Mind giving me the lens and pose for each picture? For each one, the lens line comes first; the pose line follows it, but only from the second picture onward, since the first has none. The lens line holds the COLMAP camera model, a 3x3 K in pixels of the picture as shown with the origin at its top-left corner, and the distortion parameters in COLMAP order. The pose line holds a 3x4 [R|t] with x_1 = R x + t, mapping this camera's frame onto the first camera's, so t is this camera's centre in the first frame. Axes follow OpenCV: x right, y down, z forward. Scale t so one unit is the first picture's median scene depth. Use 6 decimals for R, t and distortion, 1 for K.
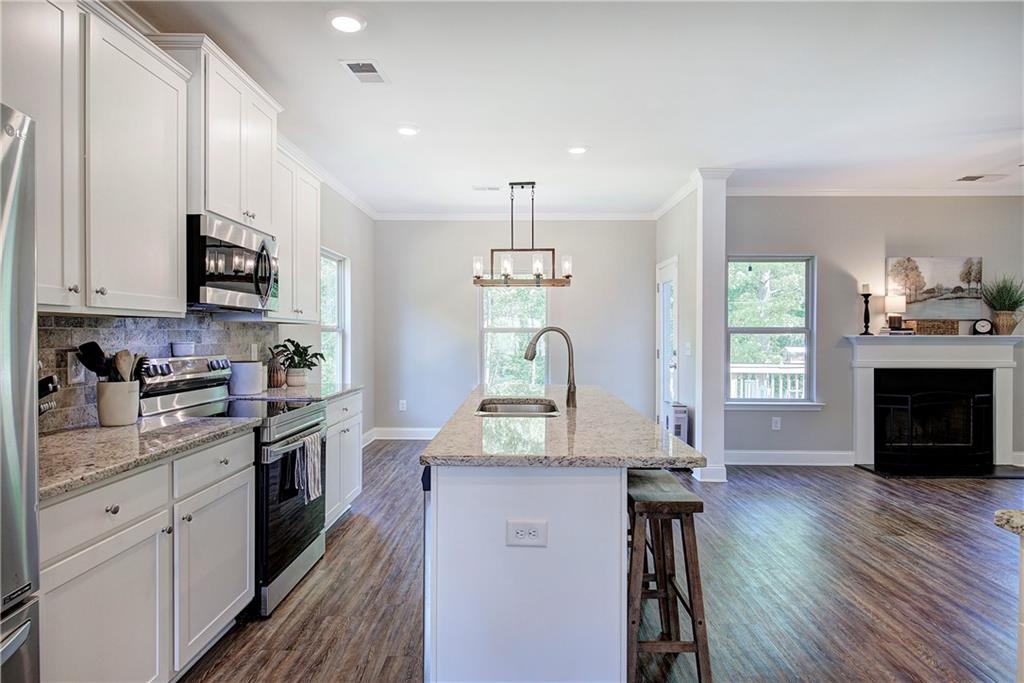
lens RADIAL K [[566.0, 0, 519.5], [0, 566.0, 339.2], [0, 0, 1]] dist [0.007920, -0.005081]
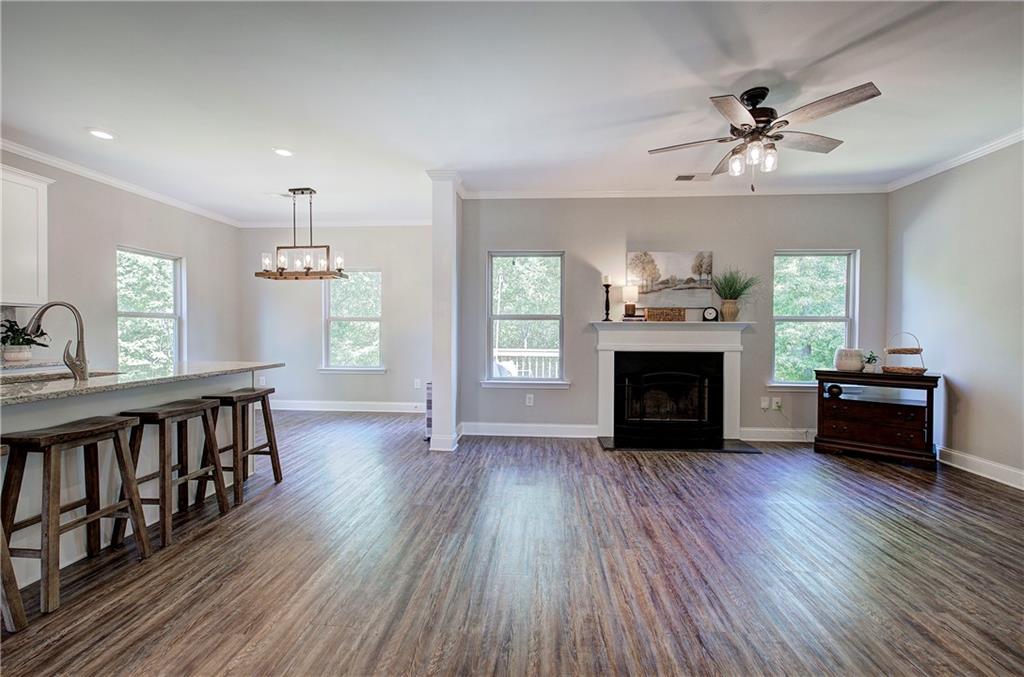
lens RADIAL K [[435.7, 0, 518.2], [0, 435.7, 335.3], [0, 0, 1]] dist [-0.002631, 0.001669]
pose [[0.998711, 0.002945, -0.050663, 0.503307], [-0.002786, 0.999991, 0.003209, 0.018366], [0.050672, -0.003064, 0.998711, 0.138504]]
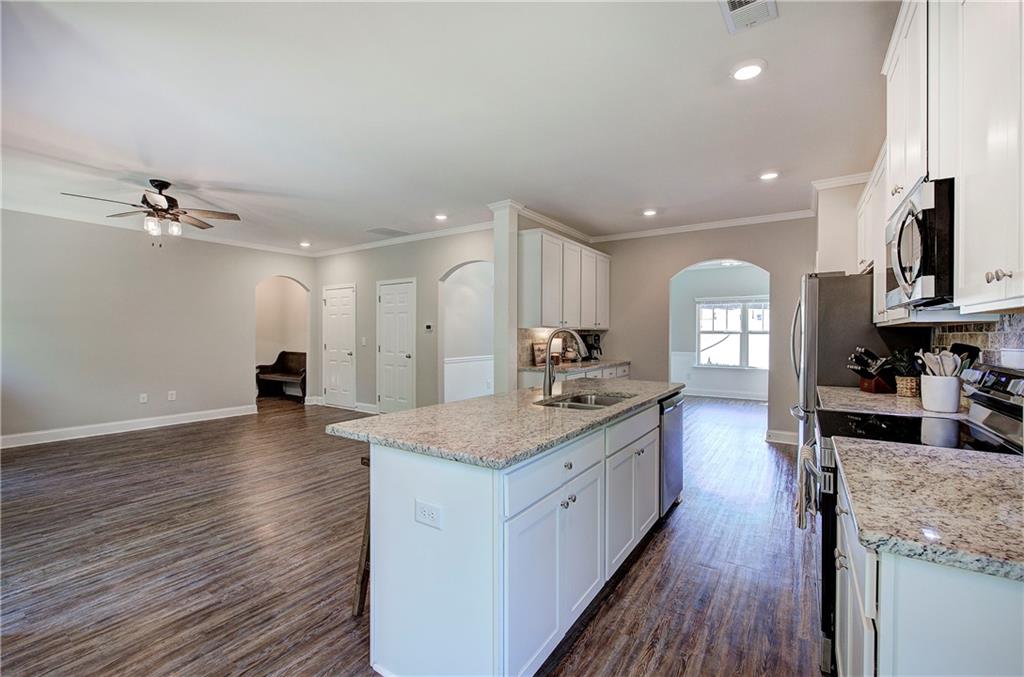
lens RADIAL K [[435.7, 0, 512.5], [0, 435.7, 336.1], [0, 0, 1]] dist [-0.002631, 0.001669]
pose [[-0.833672, -0.006945, 0.552216, -0.198329], [-0.001691, 0.999948, 0.010022, -0.009079], [-0.552257, 0.007421, -0.833641, 0.990728]]
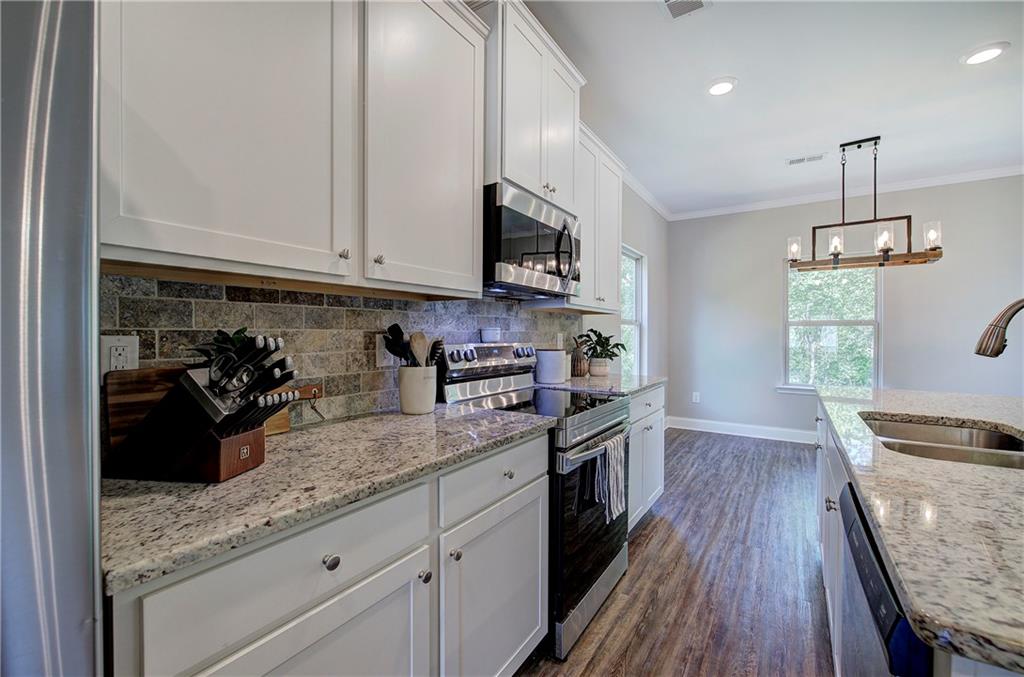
lens RADIAL K [[435.7, 0, 518.5], [0, 435.7, 337.8], [0, 0, 1]] dist [-0.002631, 0.001669]
pose [[0.846952, 0.004777, -0.531647, -0.078638], [-0.004335, 0.999988, 0.002079, 0.010814], [0.531651, 0.000544, 0.846963, 0.205850]]
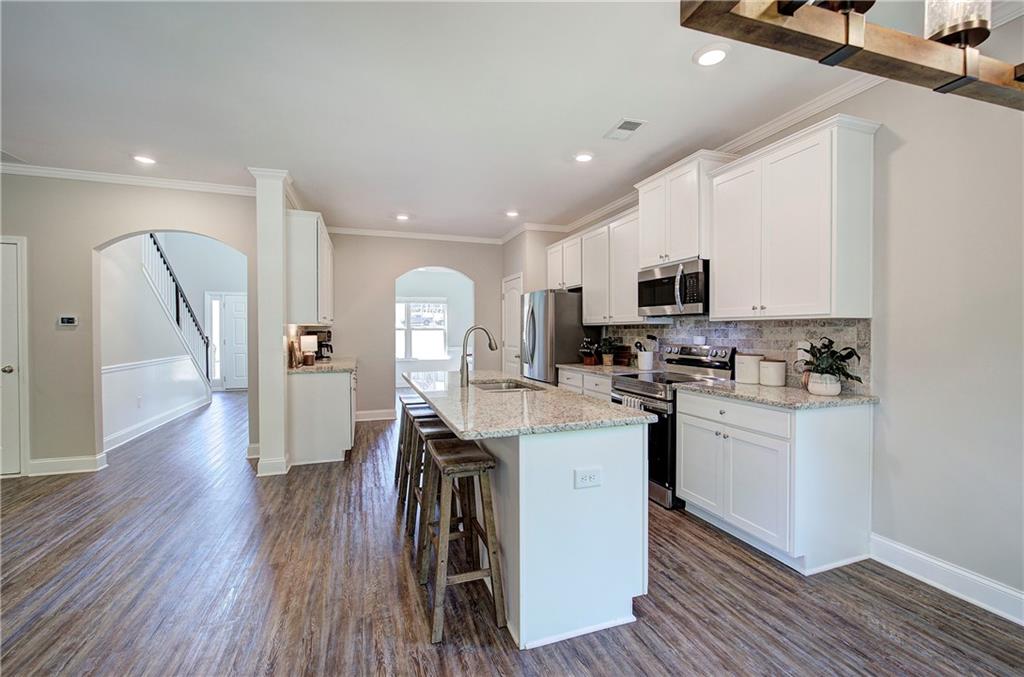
lens RADIAL K [[435.7, 0, 520.9], [0, 435.7, 338.2], [0, 0, 1]] dist [-0.002631, 0.001669]
pose [[-0.938555, 0.005478, -0.345087, 0.174662], [-0.001763, 0.999785, 0.020666, -0.008607], [0.345126, 0.020005, -0.938343, 1.090476]]
